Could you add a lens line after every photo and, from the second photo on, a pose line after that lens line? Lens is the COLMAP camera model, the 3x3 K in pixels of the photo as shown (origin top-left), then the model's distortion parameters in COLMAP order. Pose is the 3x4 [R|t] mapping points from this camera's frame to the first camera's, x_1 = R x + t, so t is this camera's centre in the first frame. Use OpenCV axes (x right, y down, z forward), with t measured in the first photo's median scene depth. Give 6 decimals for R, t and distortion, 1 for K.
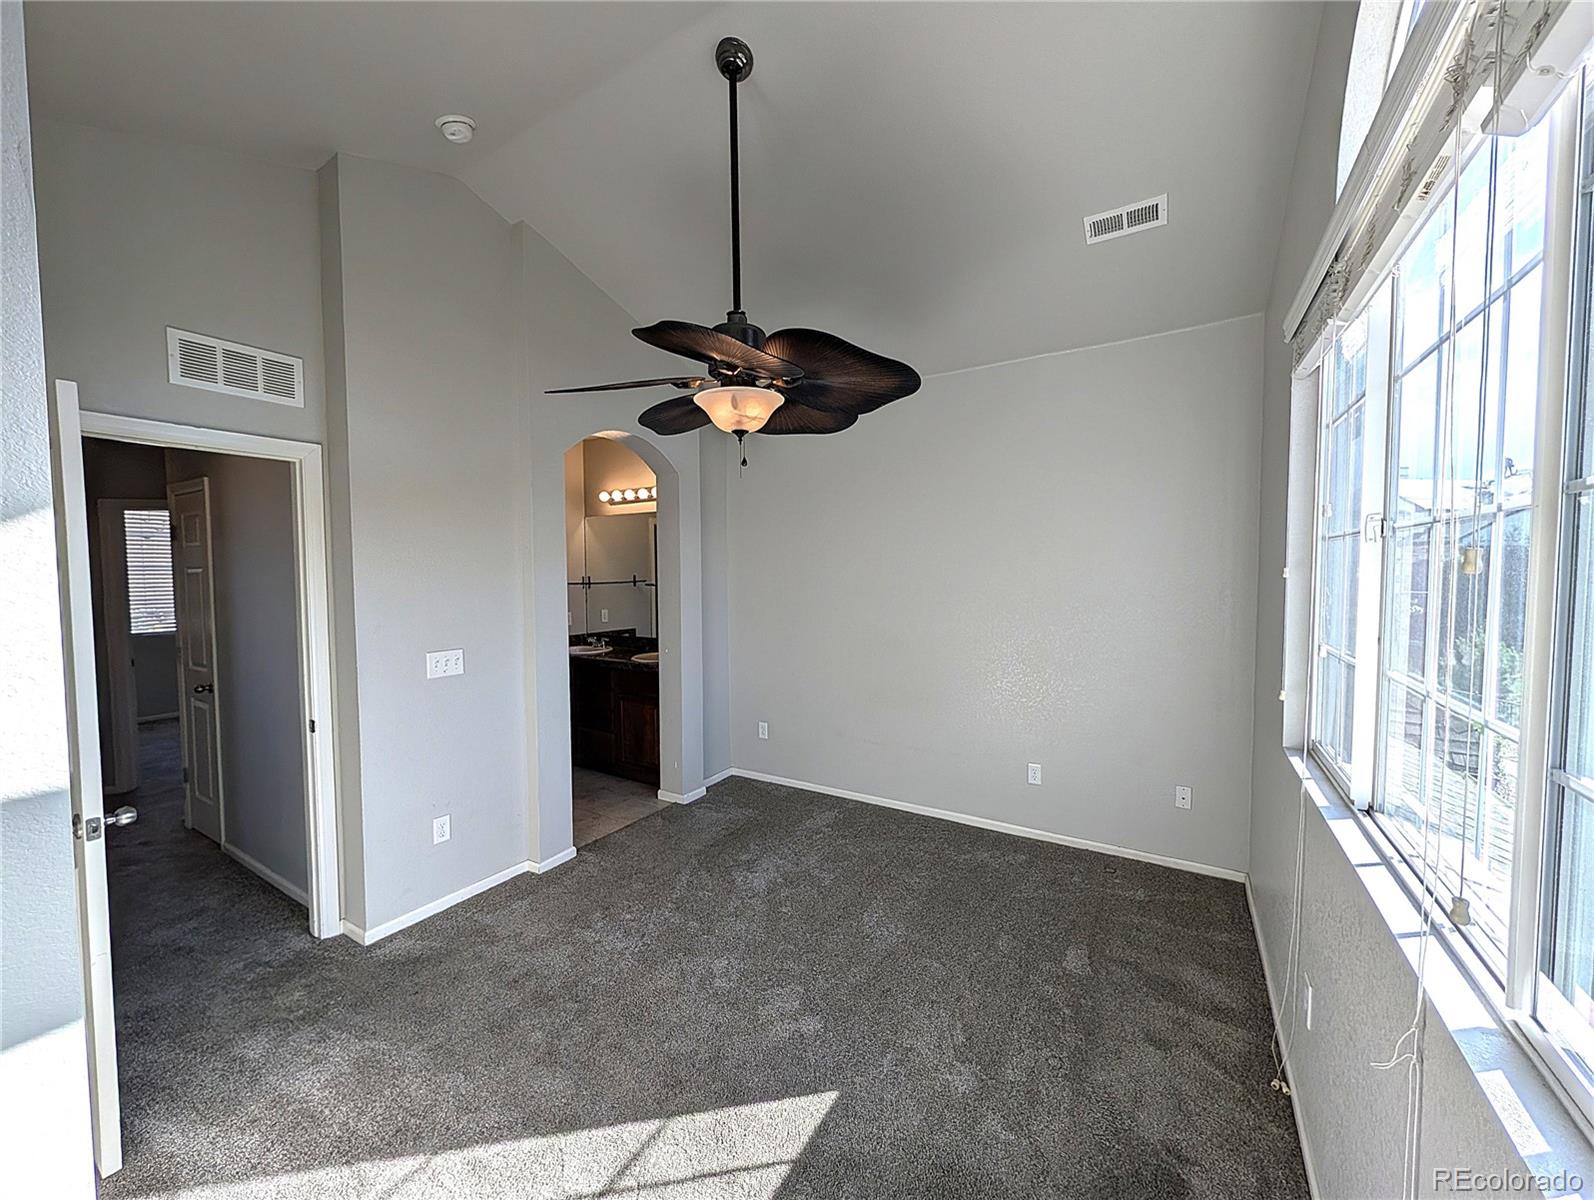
lens RADIAL K [[613.1, 0, 796.4], [0, 613.1, 596.7], [0, 0, 1]] dist [-0.000056, 0.000775]
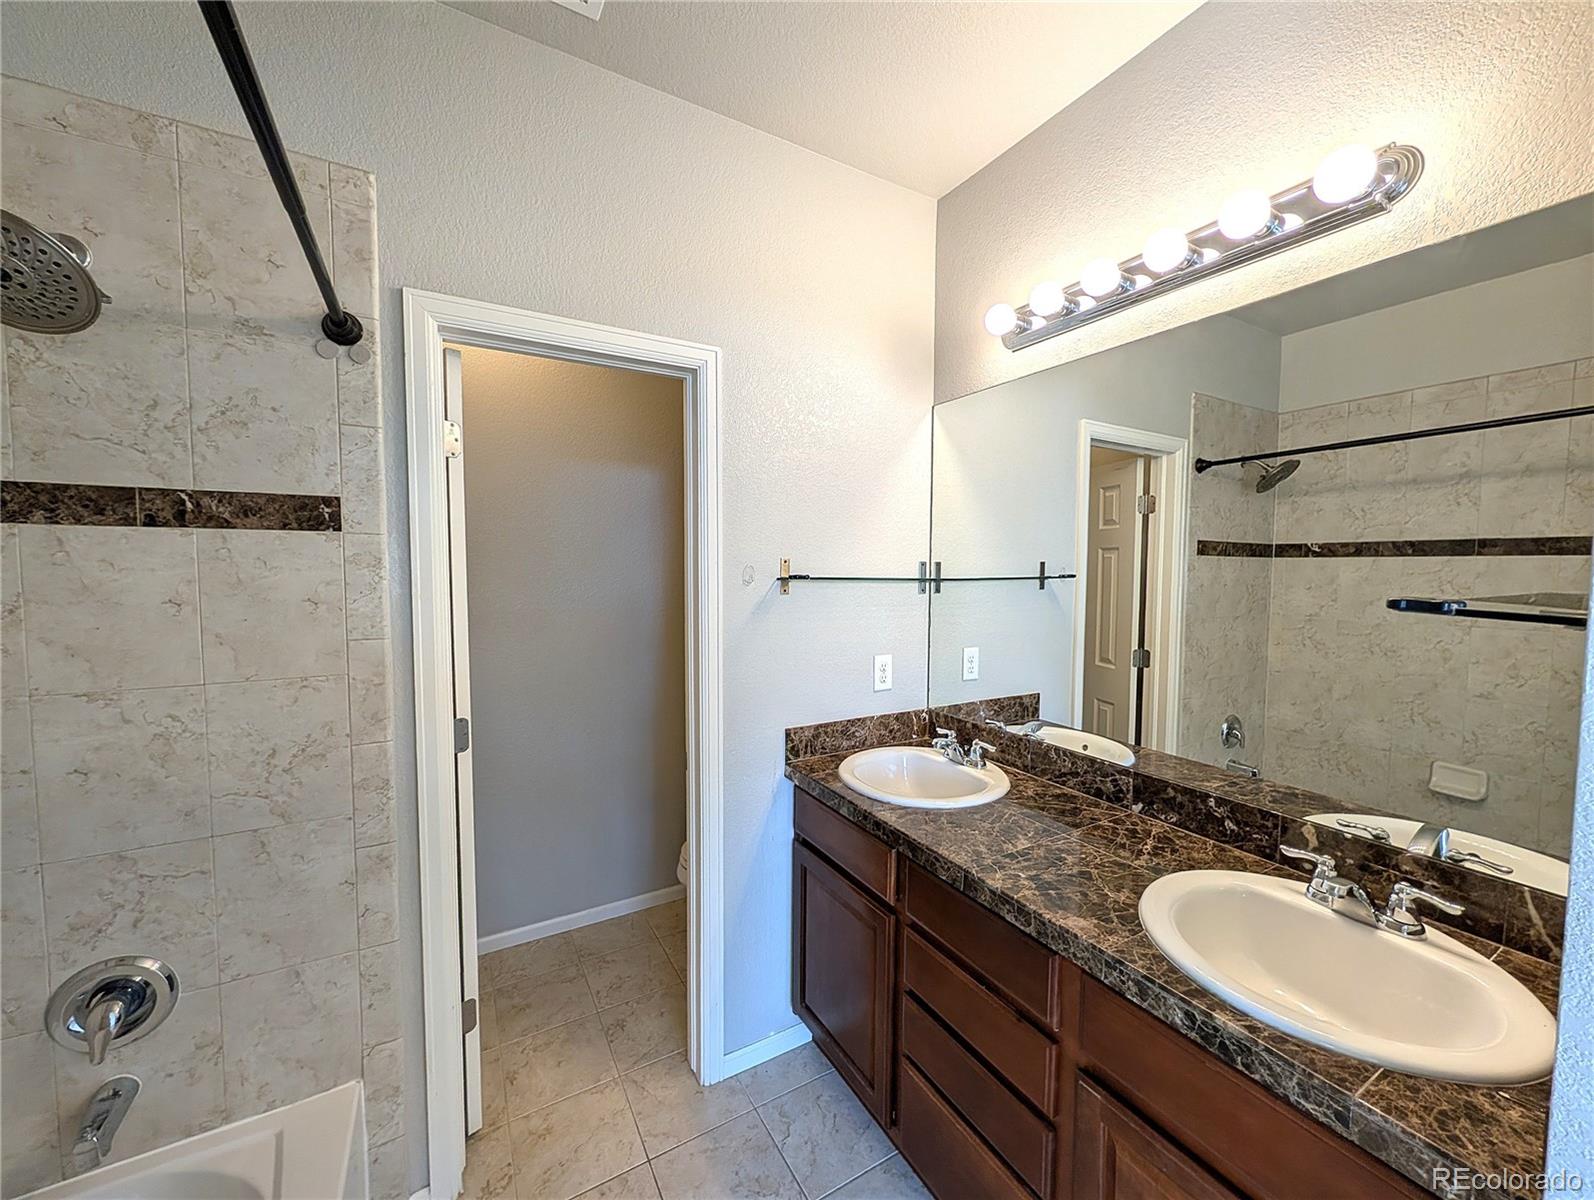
lens RADIAL K [[613.1, 0, 807.3], [0, 613.1, 593.6], [0, 0, 1]] dist [-0.000056, 0.000775]
pose [[0.891413, 0.030764, -0.452147, -0.521114], [-0.026667, 0.999525, 0.015433, -0.035958], [0.452407, -0.001700, 0.891810, 1.365643]]
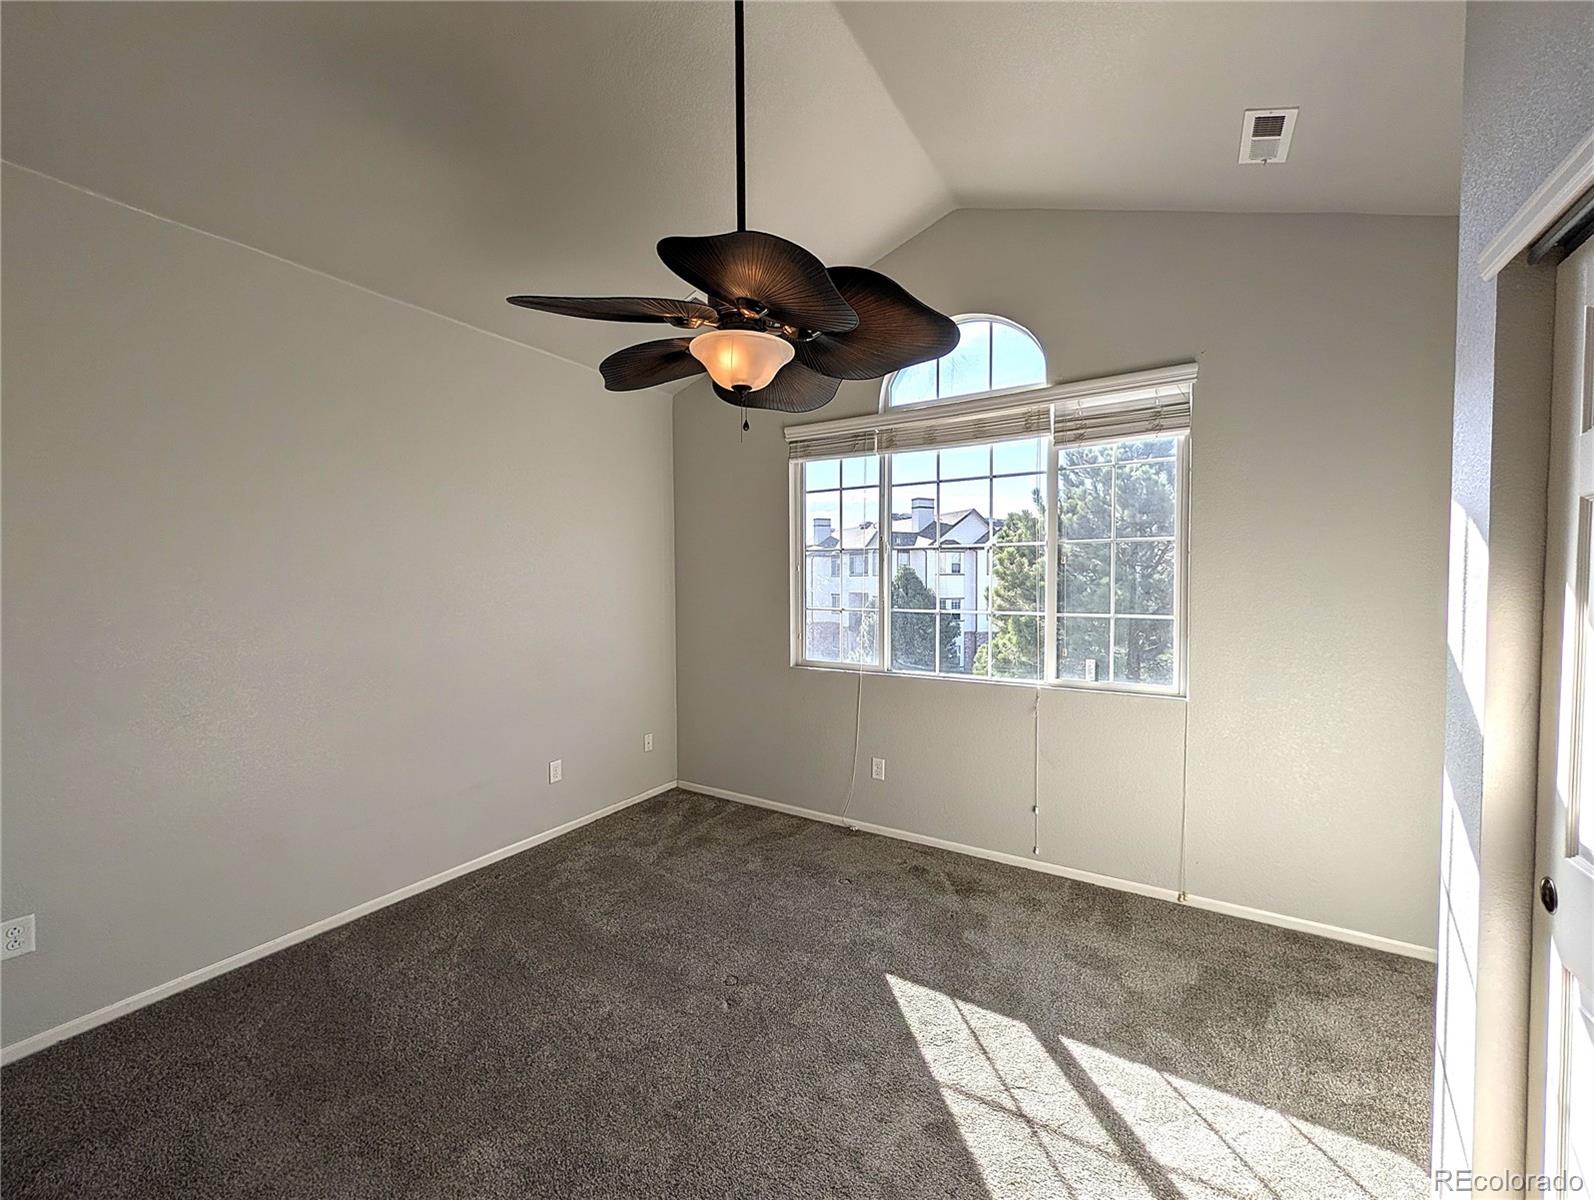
lens RADIAL K [[613.1, 0, 803.6], [0, 613.1, 601.7], [0, 0, 1]] dist [-0.000056, 0.000775]
pose [[-0.012471, -0.029164, 0.999497, -0.844962], [0.044728, 0.998558, 0.029694, 0.003498], [-0.998921, 0.045076, -0.011149, 0.836786]]
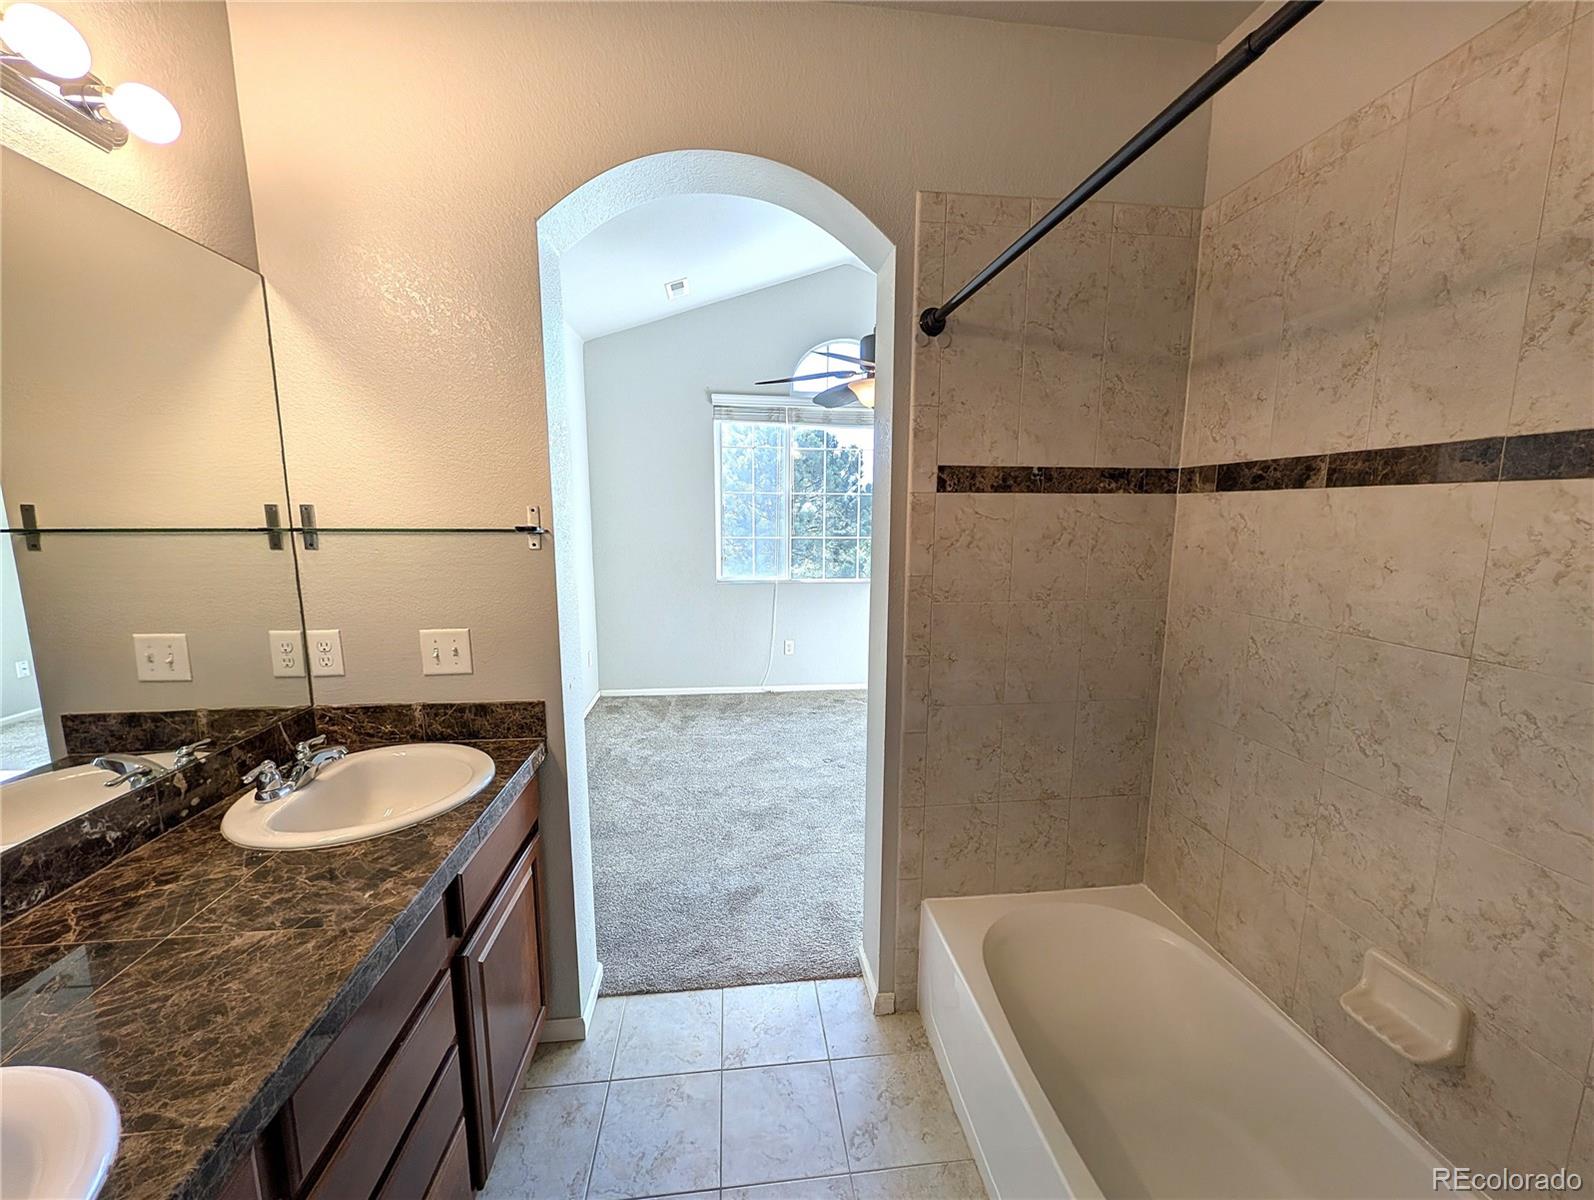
lens RADIAL K [[613.1, 0, 798.4], [0, 613.1, 598.9], [0, 0, 1]] dist [-0.000056, 0.000775]
pose [[-0.621987, -0.105565, 0.775879, -1.032933], [0.033104, 0.986440, 0.160751, -0.049787], [-0.782328, 0.125670, -0.610058, 1.872873]]
